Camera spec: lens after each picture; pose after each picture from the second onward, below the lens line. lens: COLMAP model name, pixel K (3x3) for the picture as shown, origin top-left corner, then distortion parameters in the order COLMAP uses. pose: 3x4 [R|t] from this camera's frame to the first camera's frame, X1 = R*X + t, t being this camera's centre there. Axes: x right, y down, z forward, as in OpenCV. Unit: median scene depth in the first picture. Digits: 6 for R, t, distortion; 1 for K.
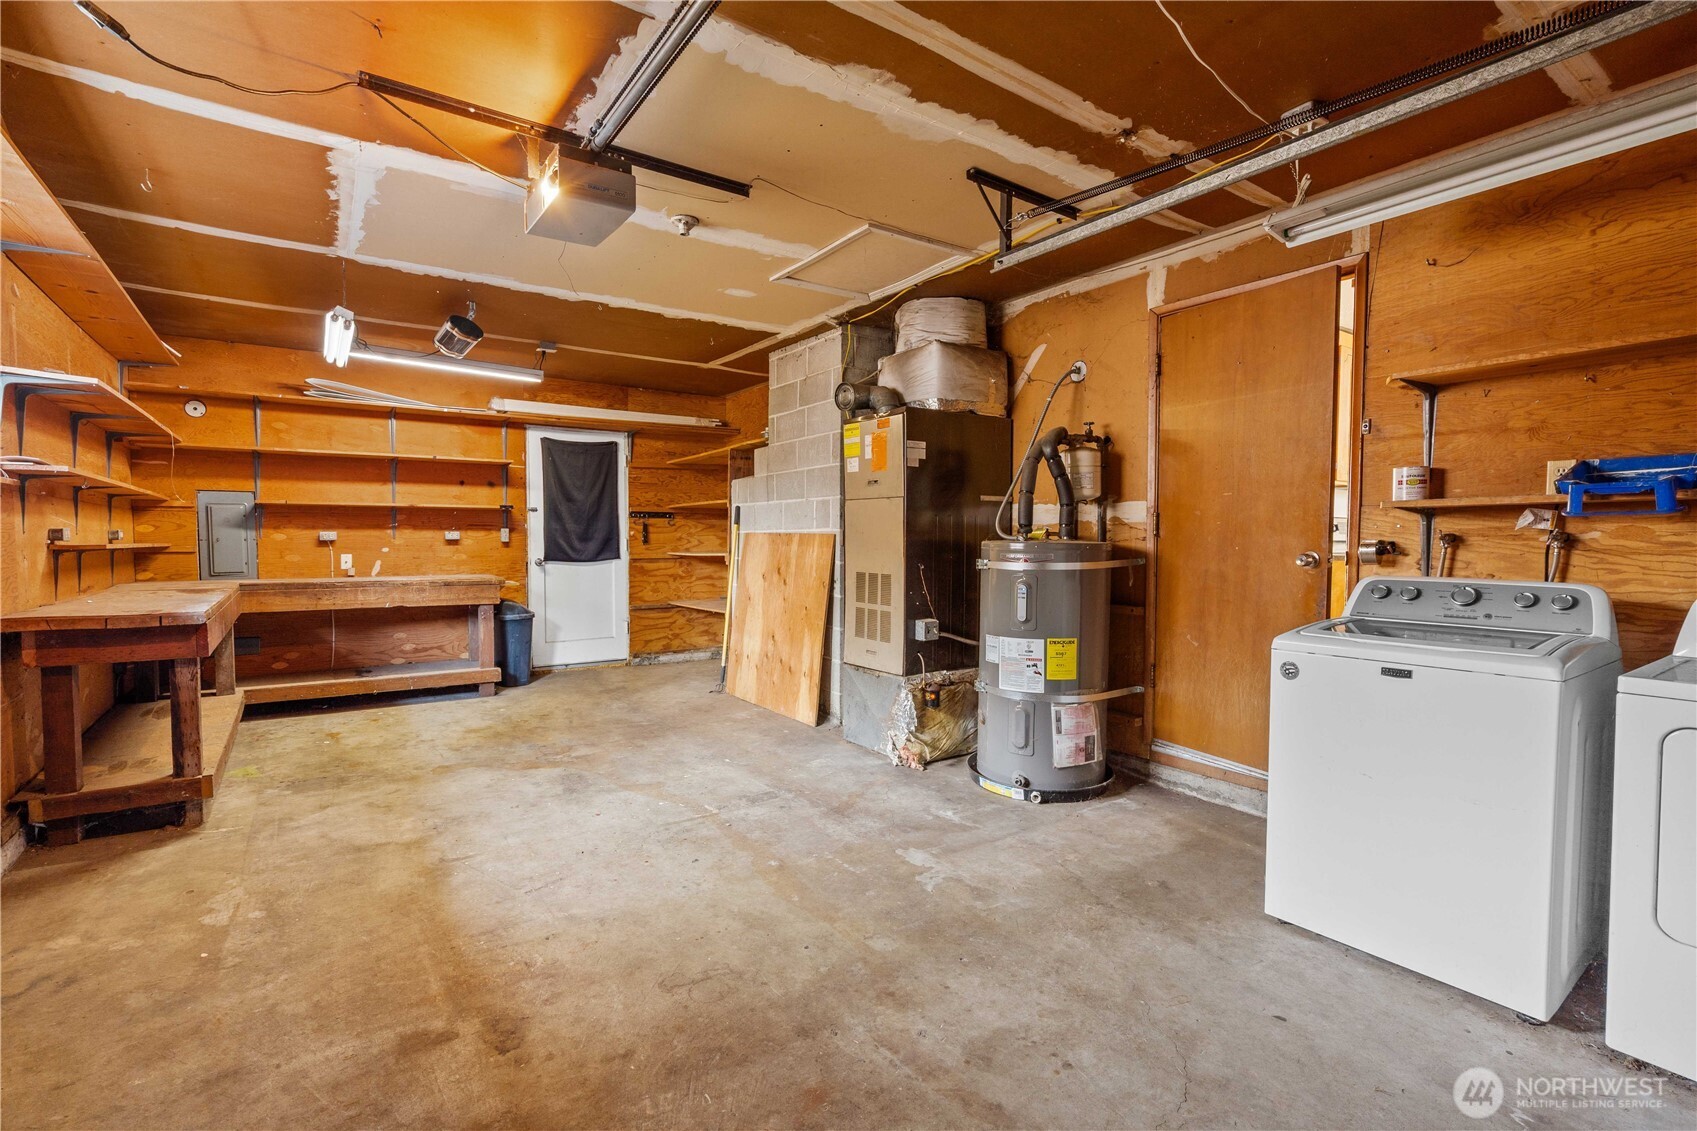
lens RADIAL K [[773.3, 0, 839.9], [0, 773.3, 570.8], [0, 0, 1]] dist [-0.002021, 0.000748]
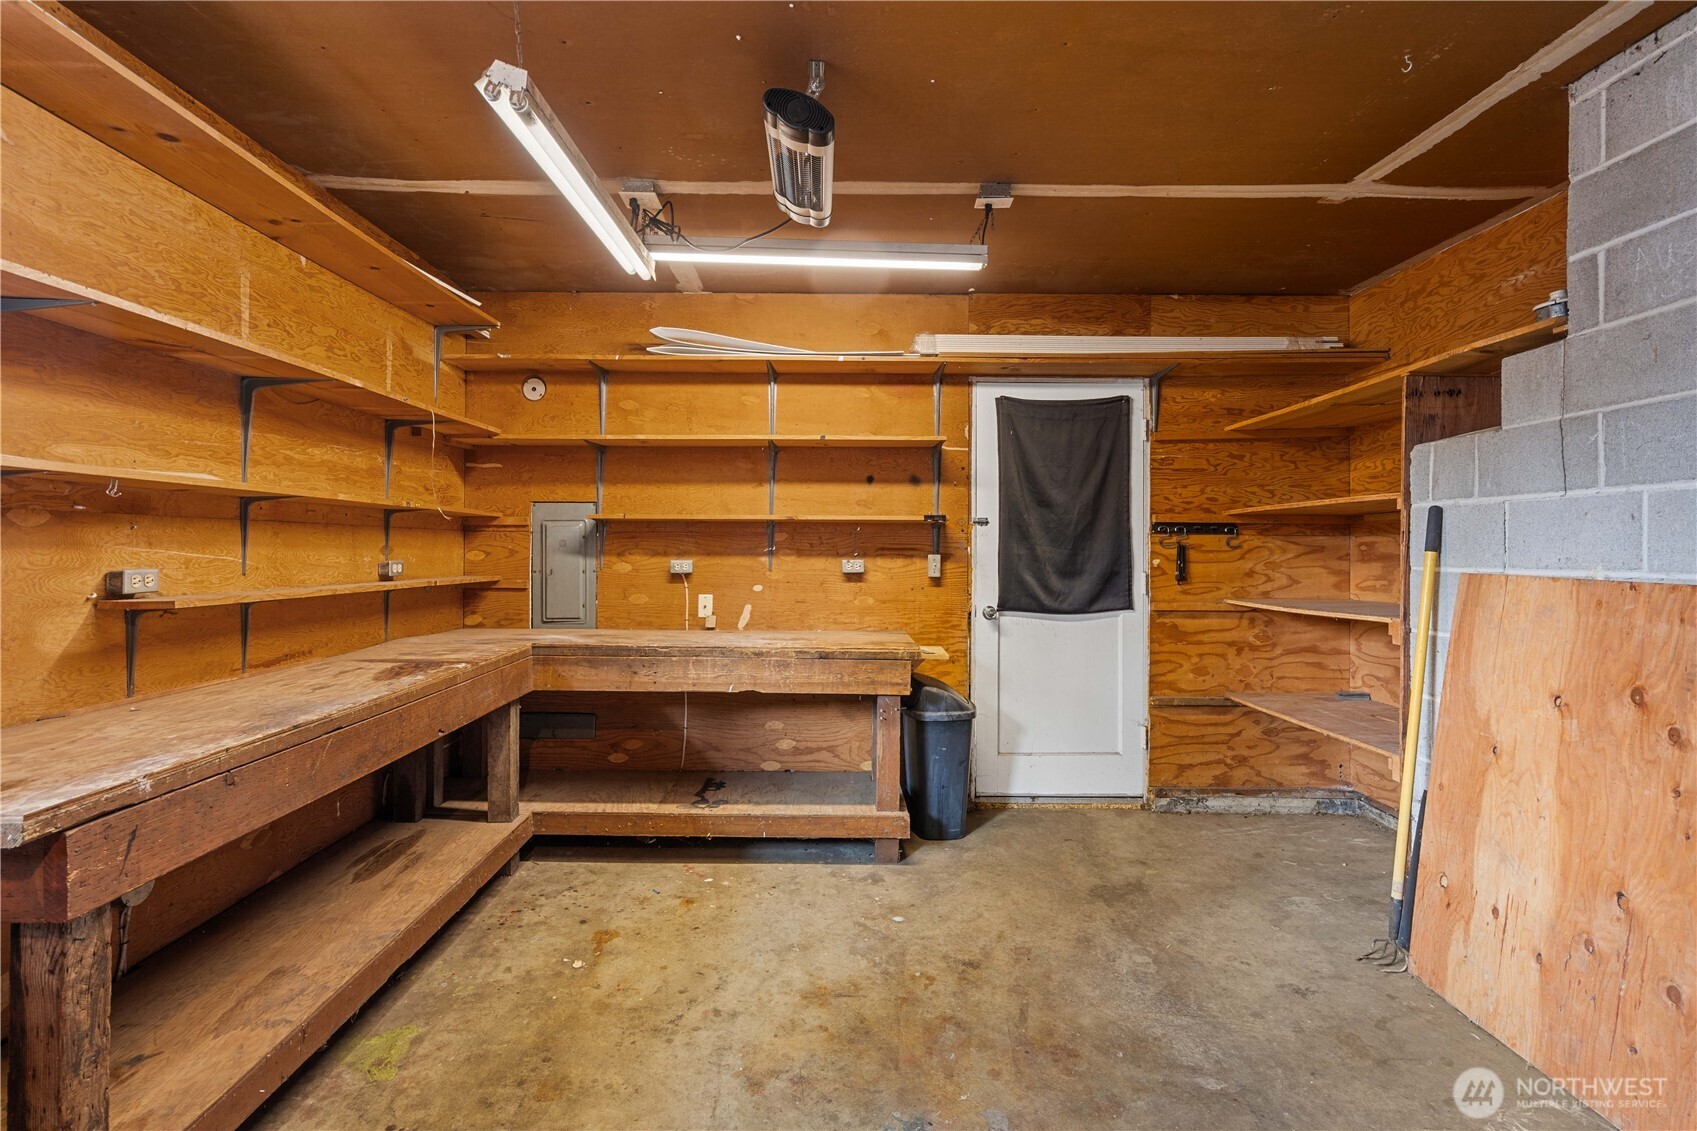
lens RADIAL K [[795.0, 0, 839.6], [0, 795.0, 535.5], [0, 0, 1]] dist [-0.002063, 0.000345]
pose [[0.819367, -0.004185, -0.573255, -0.150310], [-0.029102, 0.998380, -0.048884, -0.038725], [0.572531, 0.056736, 0.817918, 0.478237]]
